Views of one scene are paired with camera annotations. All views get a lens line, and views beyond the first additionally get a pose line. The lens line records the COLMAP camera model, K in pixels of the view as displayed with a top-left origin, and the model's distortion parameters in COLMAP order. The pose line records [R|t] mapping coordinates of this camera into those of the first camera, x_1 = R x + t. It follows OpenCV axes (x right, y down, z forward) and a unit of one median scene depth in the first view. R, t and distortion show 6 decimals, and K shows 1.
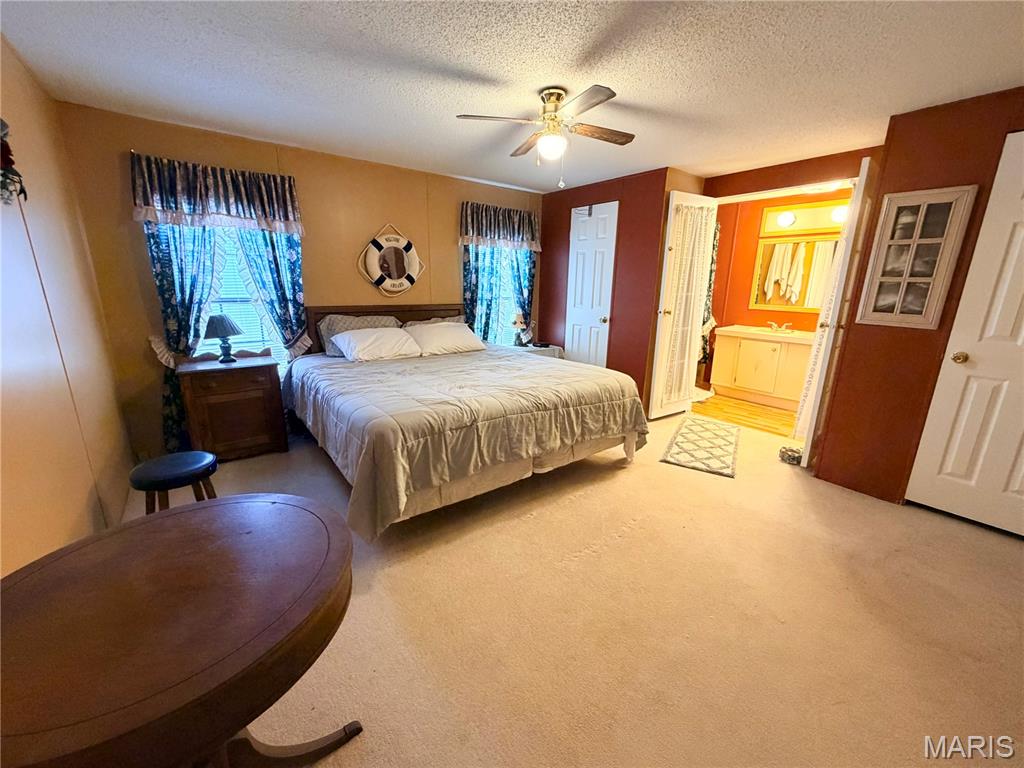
lens RADIAL K [[405.2, 0, 512.0], [0, 405.2, 384.0], [0, 0, 1]] dist [0.010736, -0.000297]
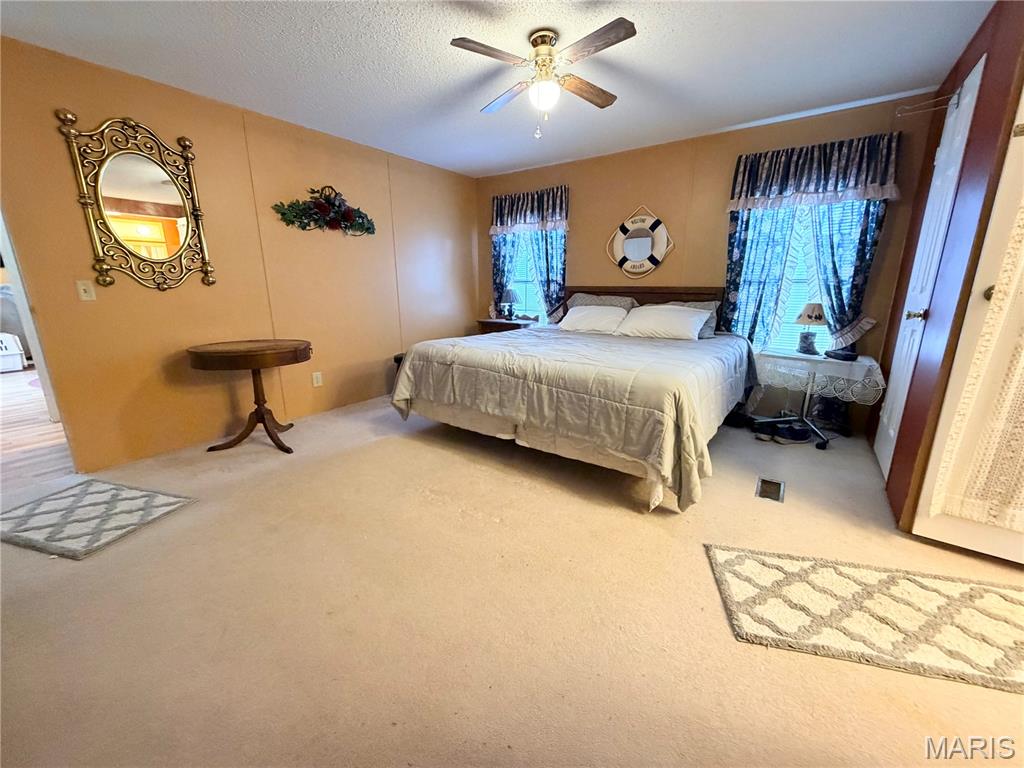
lens RADIAL K [[405.2, 0, 512.0], [0, 405.2, 384.0], [0, 0, 1]] dist [0.010736, -0.000297]
pose [[0.290655, 0.212638, -0.932901, 0.796650], [-0.230546, 0.961832, 0.147403, -0.049365], [0.928638, 0.172234, 0.328584, 0.541192]]
